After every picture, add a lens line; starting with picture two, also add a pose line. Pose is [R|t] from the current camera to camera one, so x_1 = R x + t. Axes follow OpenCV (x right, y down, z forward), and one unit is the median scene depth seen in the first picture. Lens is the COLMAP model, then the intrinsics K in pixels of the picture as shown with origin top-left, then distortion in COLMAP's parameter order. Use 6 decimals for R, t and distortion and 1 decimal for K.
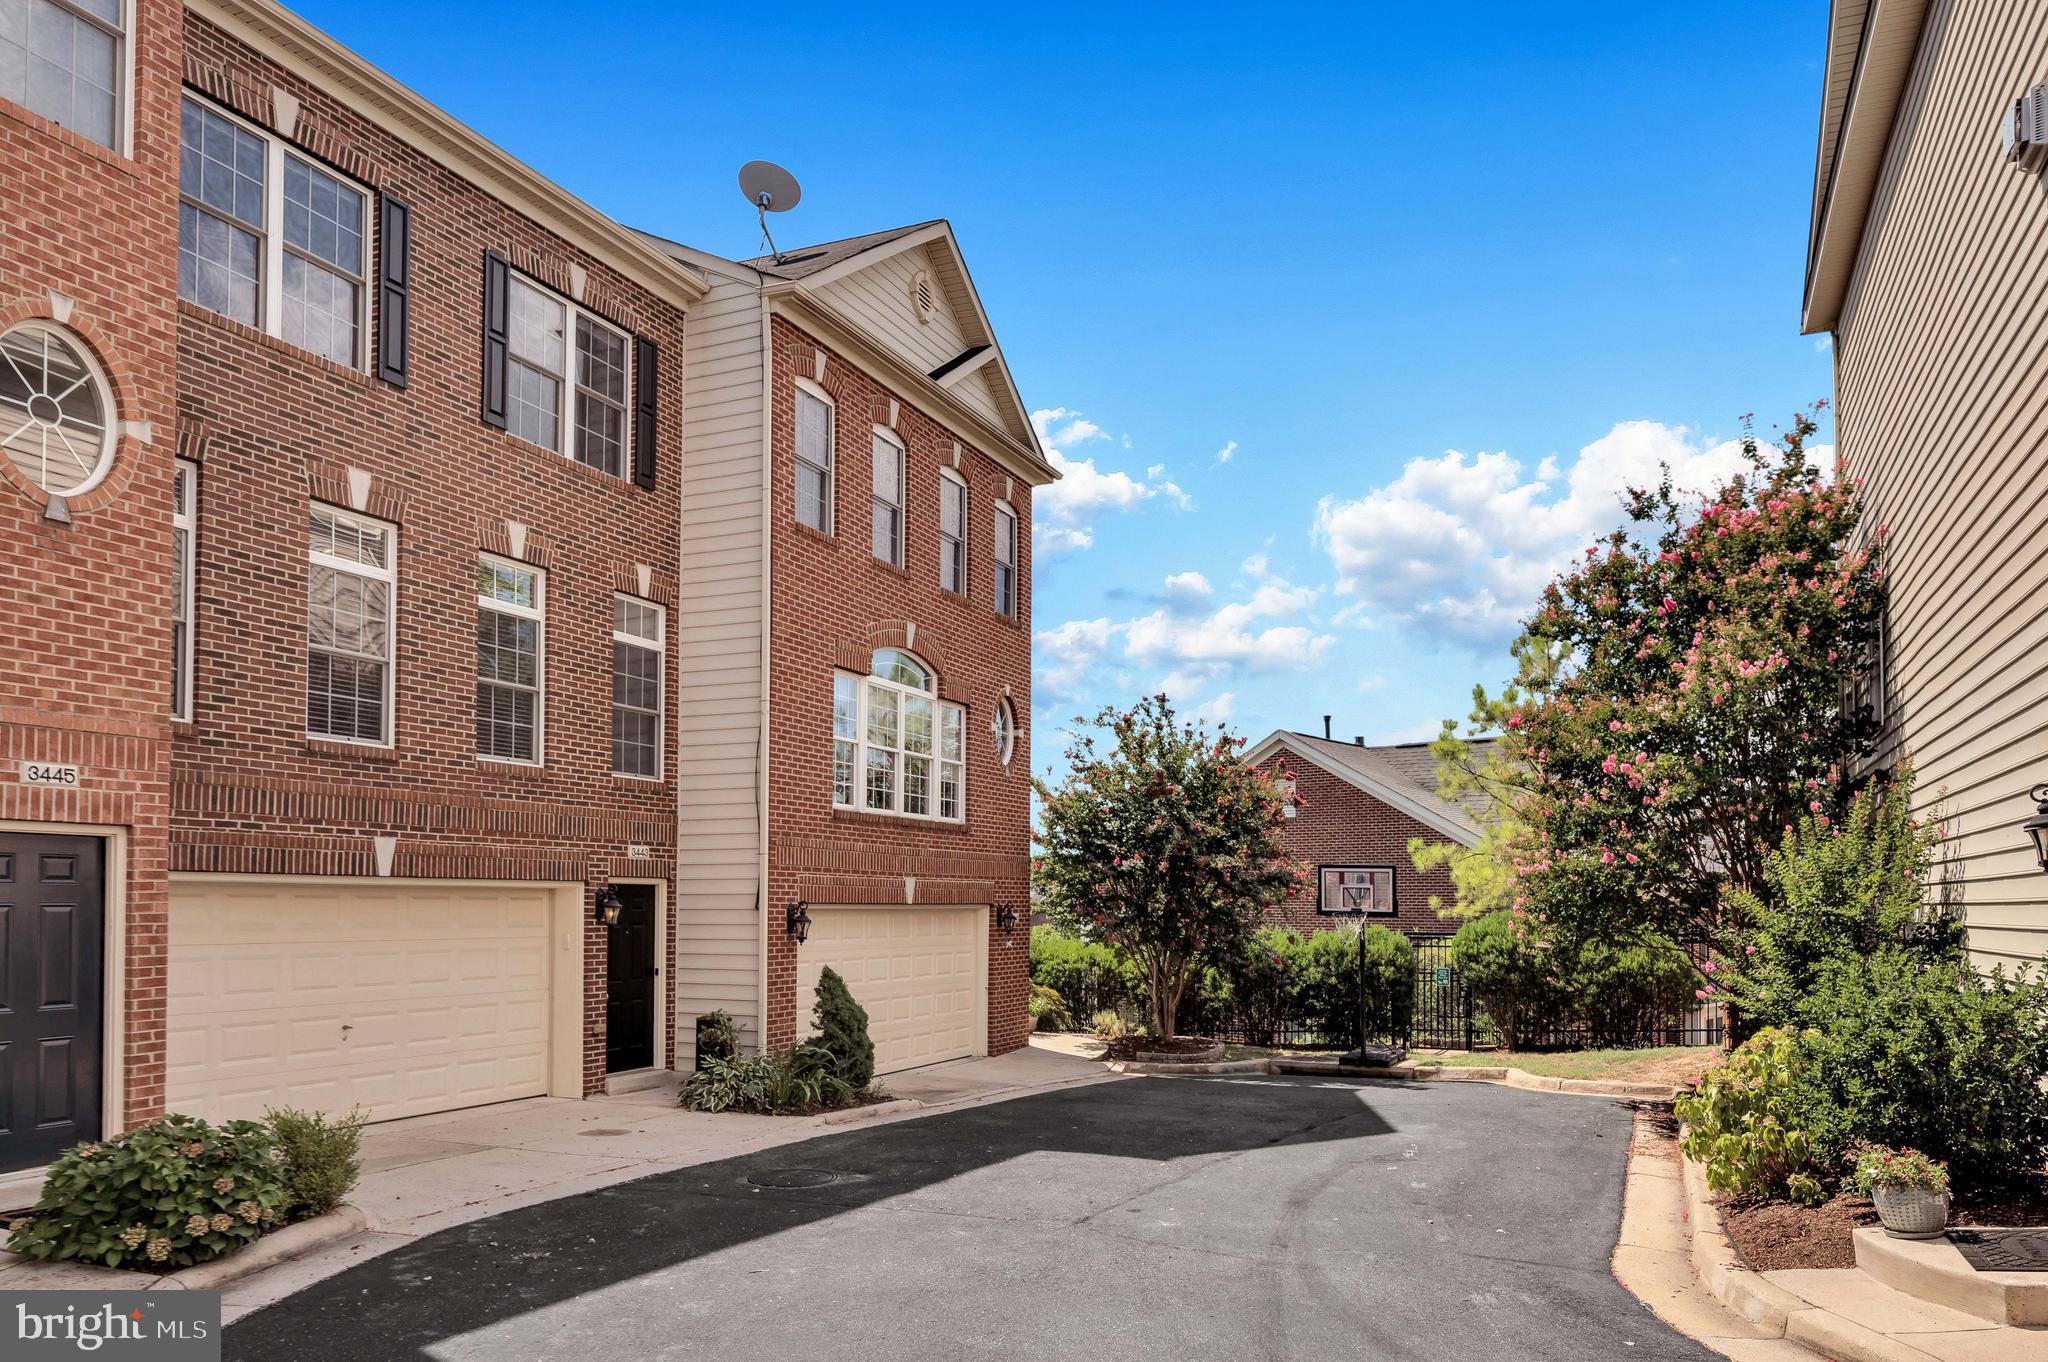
lens RADIAL K [[1358.9, 0, 1027.7], [0, 1358.9, 729.5], [0, 0, 1]] dist [-0.000789, 0.001361]
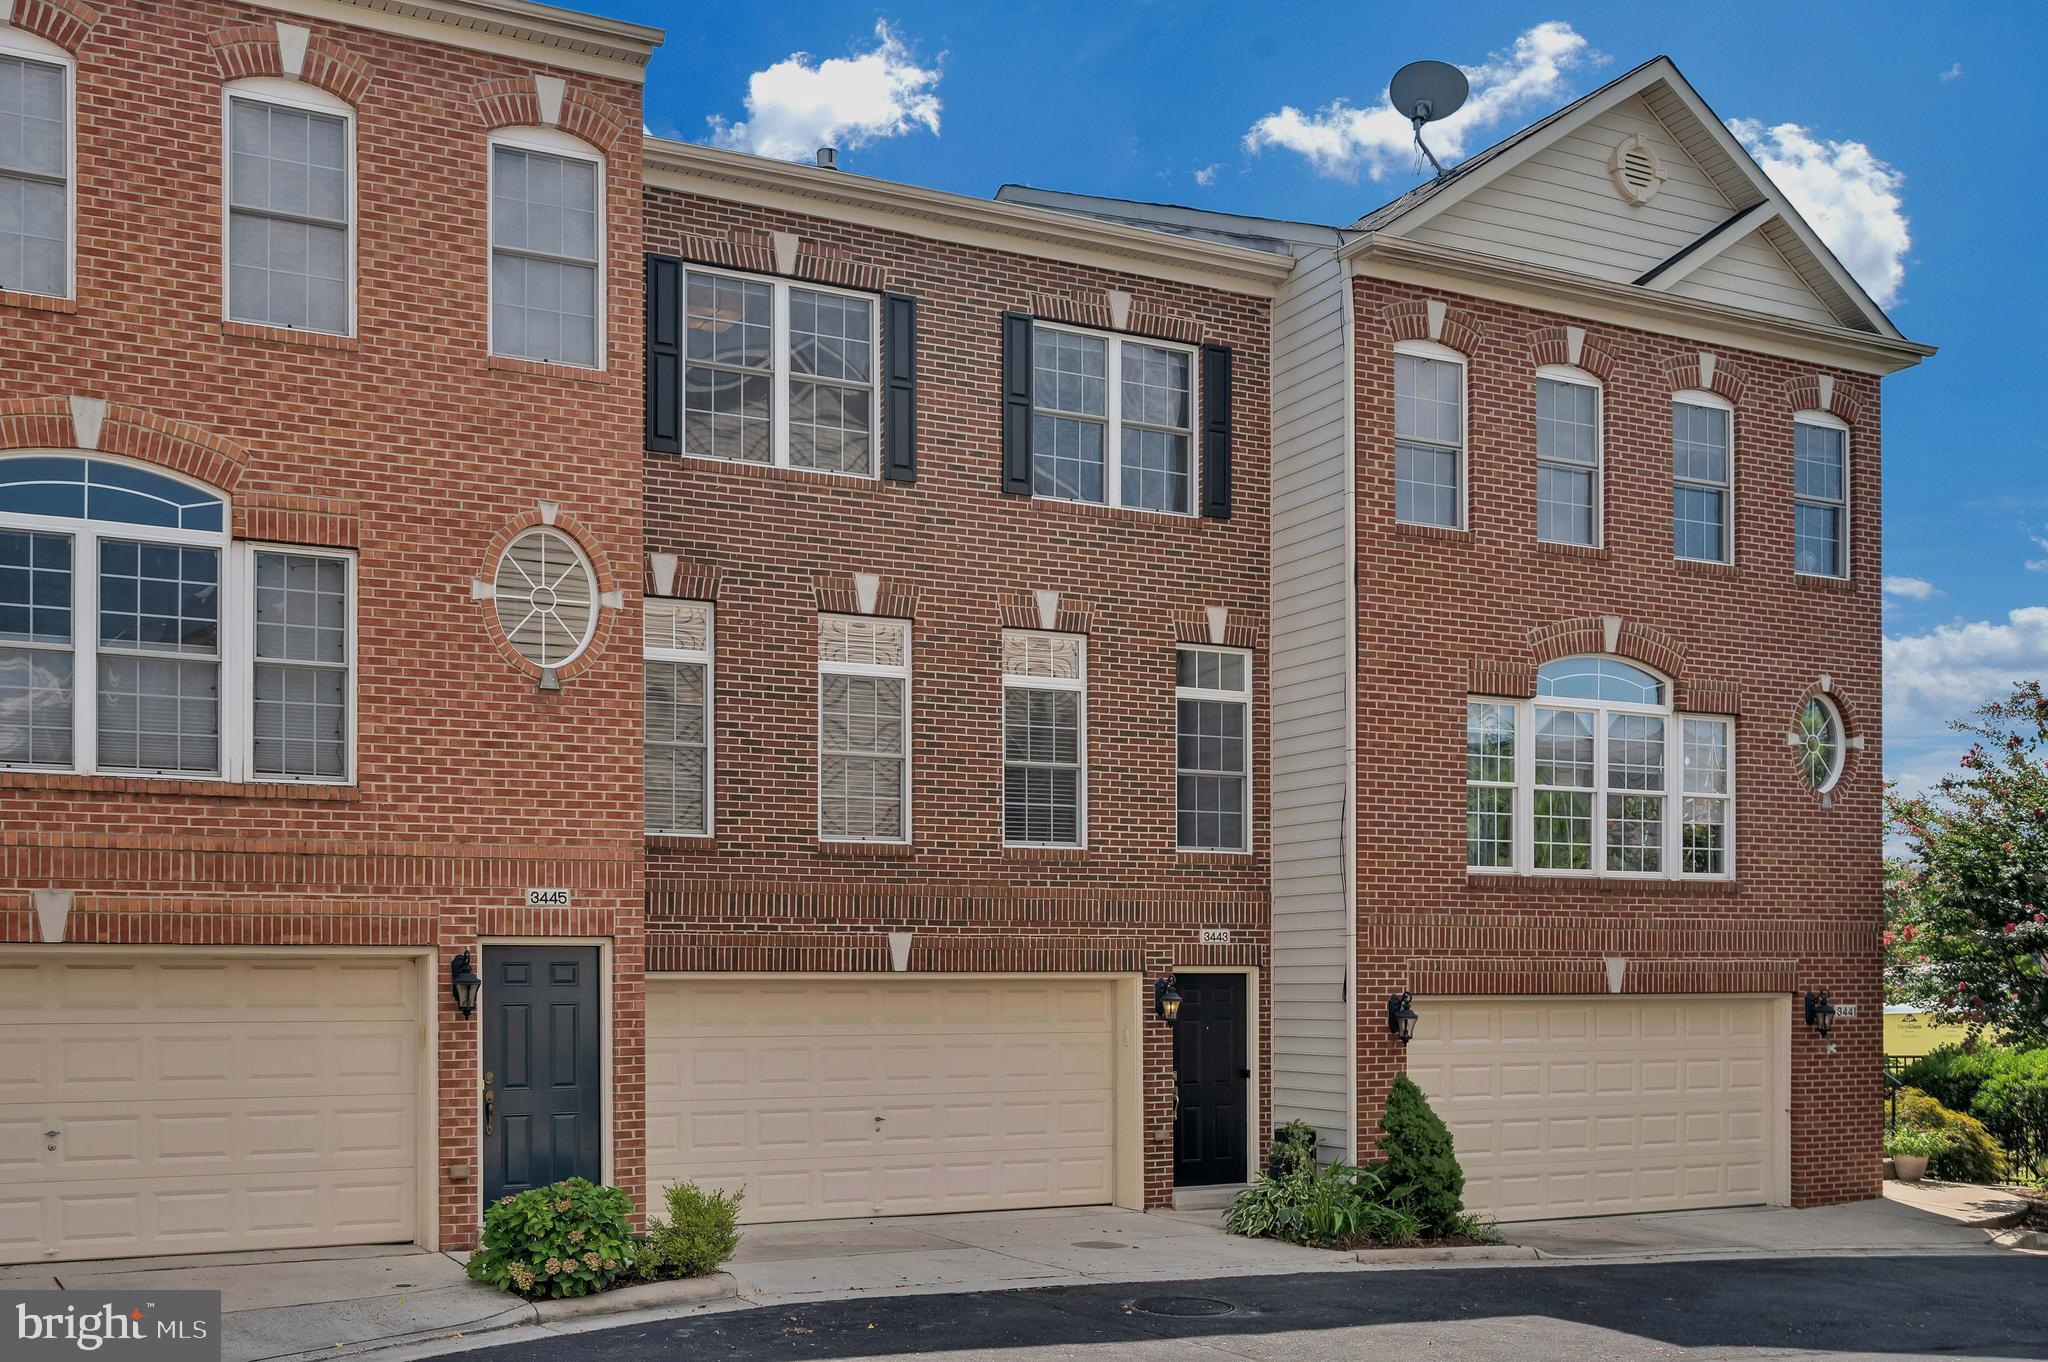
lens RADIAL K [[1919.3, 0, 1024.0], [0, 1919.3, 681.0], [0, 0, 1]] dist [-0.001583, -0.004023]
pose [[0.759572, -0.102884, -0.642235, 0.473448], [0.087433, 0.994599, -0.055924, -0.017262], [0.644520, -0.013674, 0.764465, -0.031748]]
